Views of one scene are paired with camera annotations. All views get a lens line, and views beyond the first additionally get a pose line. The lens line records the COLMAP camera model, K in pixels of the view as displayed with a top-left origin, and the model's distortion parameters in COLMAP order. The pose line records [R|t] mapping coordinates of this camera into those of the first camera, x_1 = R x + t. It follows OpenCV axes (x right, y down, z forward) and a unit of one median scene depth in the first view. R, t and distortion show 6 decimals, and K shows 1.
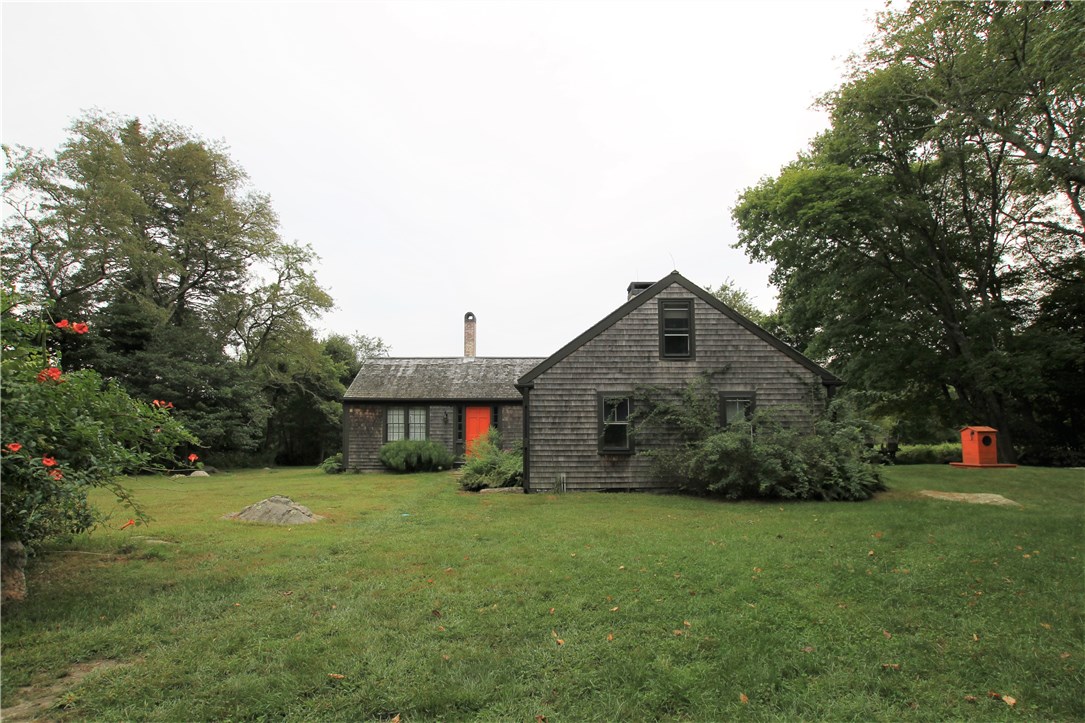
lens RADIAL K [[511.1, 0, 541.6], [0, 511.1, 365.2], [0, 0, 1]] dist [-0.025903, 0.000371]
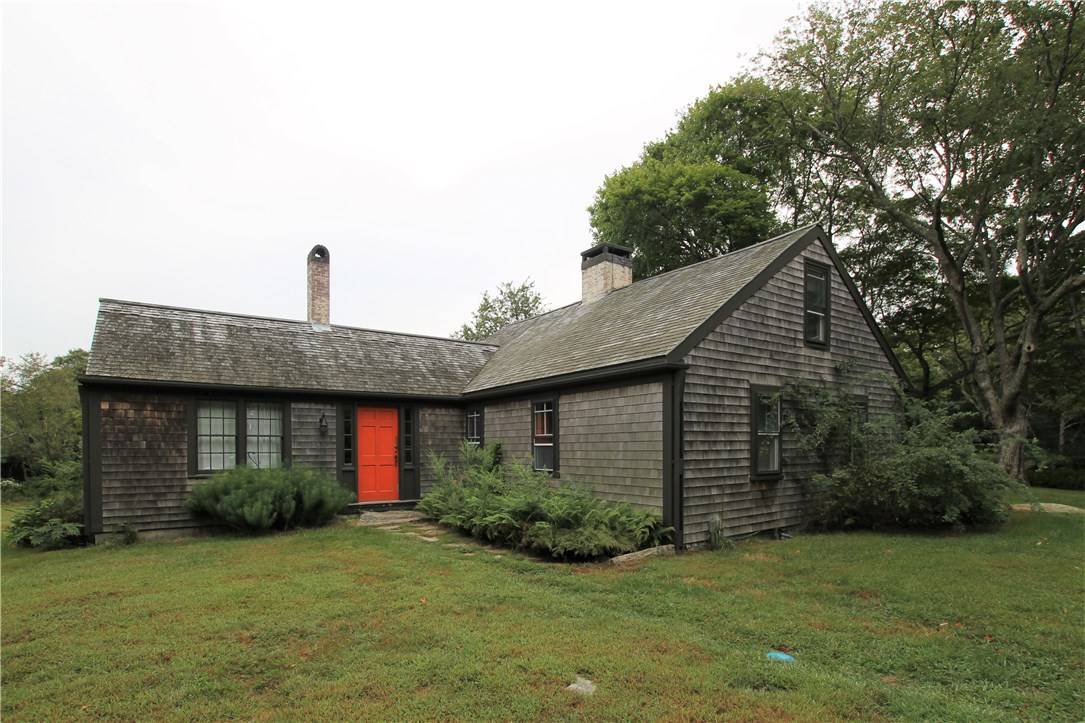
lens RADIAL K [[546.3, 0, 543.9], [0, 546.3, 434.1], [0, 0, 1]] dist [-0.024895, 0.000340]
pose [[0.818126, 0.007572, 0.574989, -0.336259], [-0.064949, 0.994732, 0.079313, 0.051712], [-0.571360, -0.102233, 0.814307, 0.397996]]
